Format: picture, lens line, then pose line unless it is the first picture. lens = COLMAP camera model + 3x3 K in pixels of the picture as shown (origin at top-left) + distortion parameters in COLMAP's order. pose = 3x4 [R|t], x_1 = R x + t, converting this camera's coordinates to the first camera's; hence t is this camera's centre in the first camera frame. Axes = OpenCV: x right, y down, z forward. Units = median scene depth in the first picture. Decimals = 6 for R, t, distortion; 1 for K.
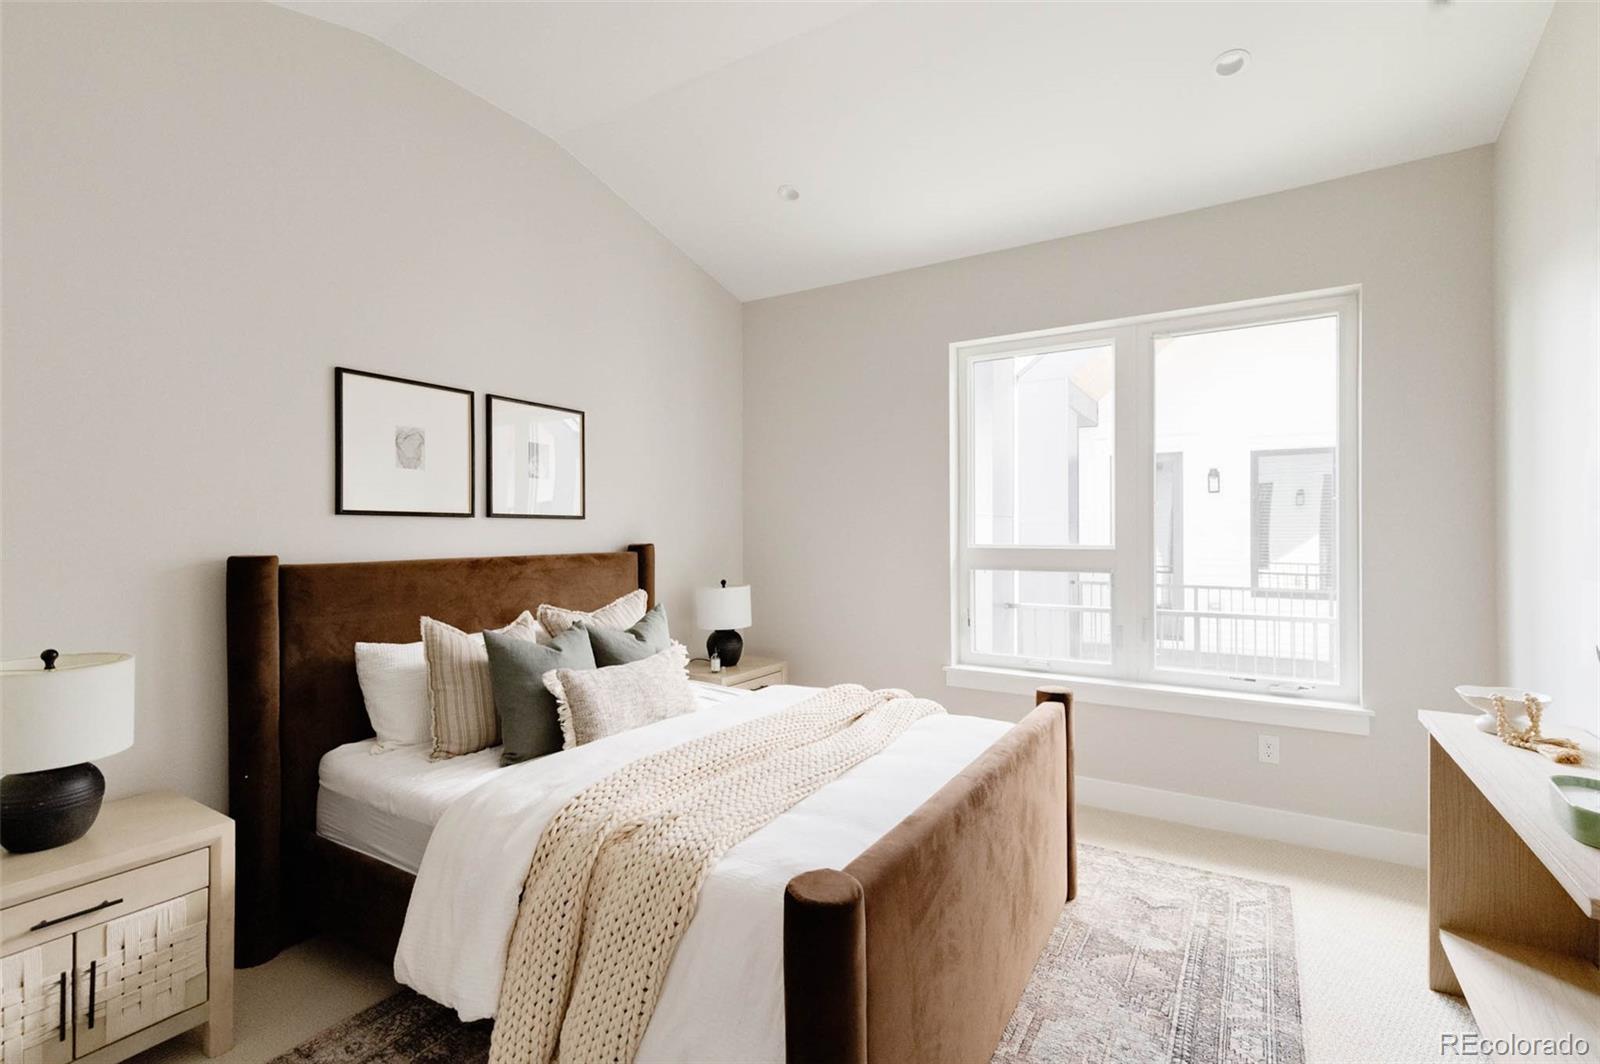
lens RADIAL K [[731.4, 0, 796.8], [0, 731.4, 532.2], [0, 0, 1]] dist [0.018400, -0.000791]
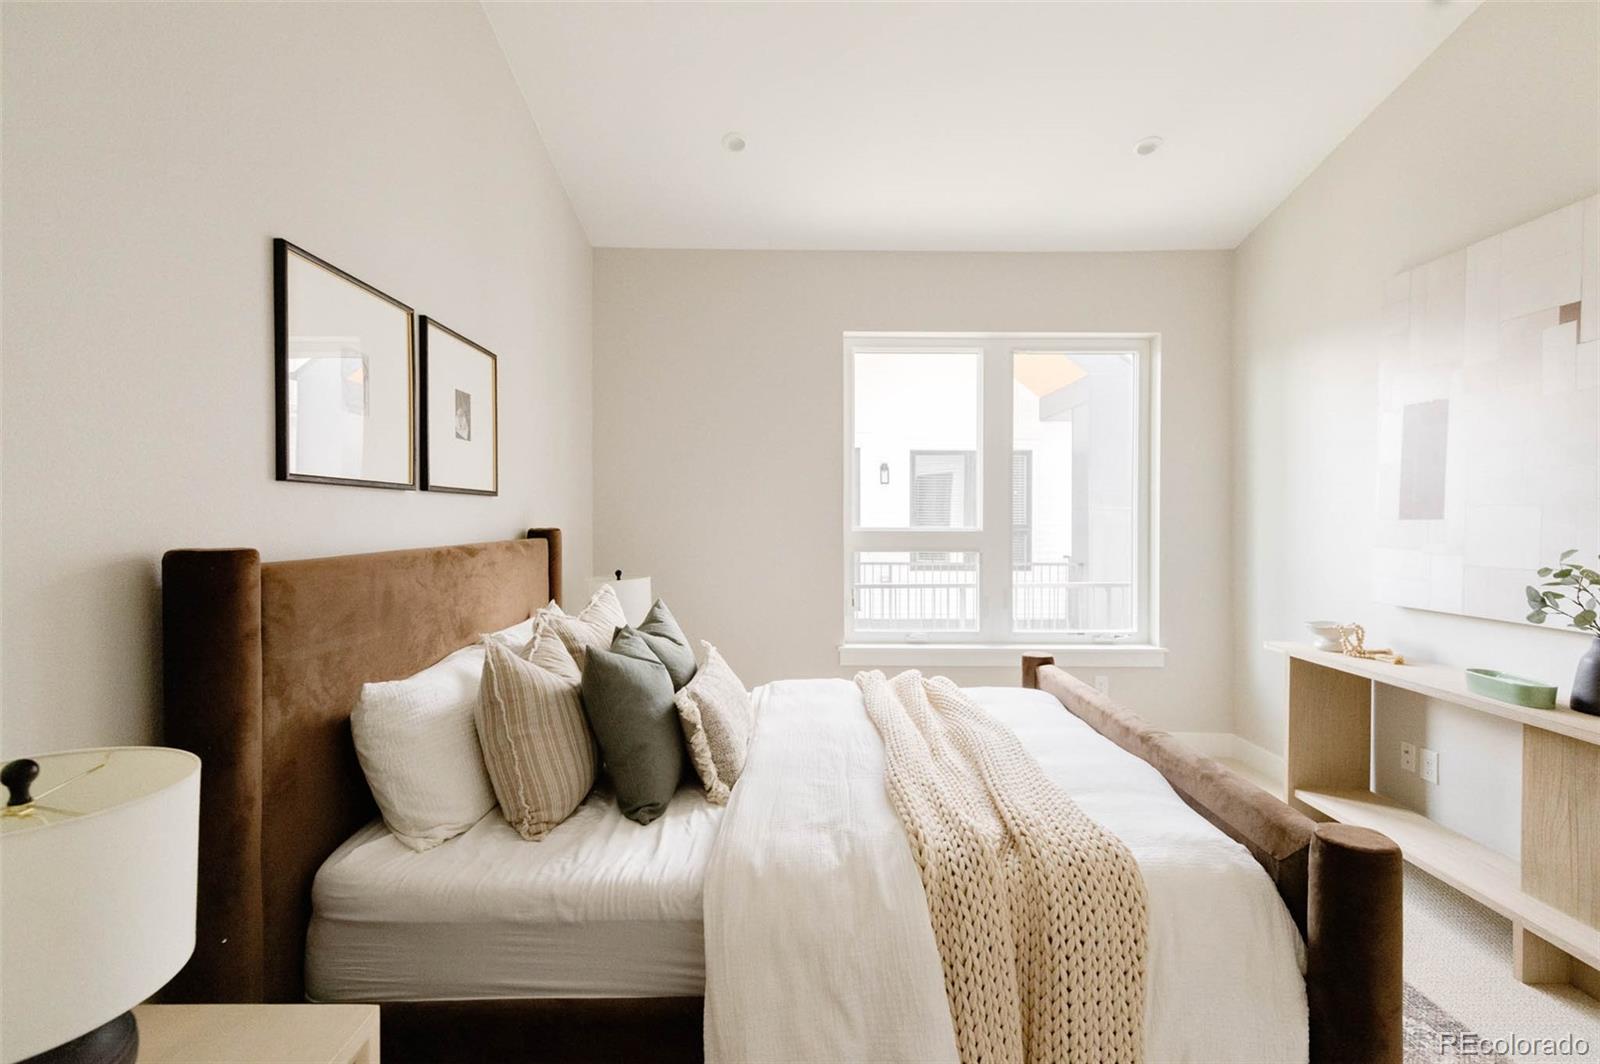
lens RADIAL K [[731.4, 0, 800.5], [0, 731.4, 524.9], [0, 0, 1]] dist [0.018400, -0.000791]
pose [[0.843766, -0.001349, 0.536709, -0.588142], [-0.004775, 0.999938, 0.010020, 0.004419], [-0.536690, -0.011017, 0.843708, 0.249991]]
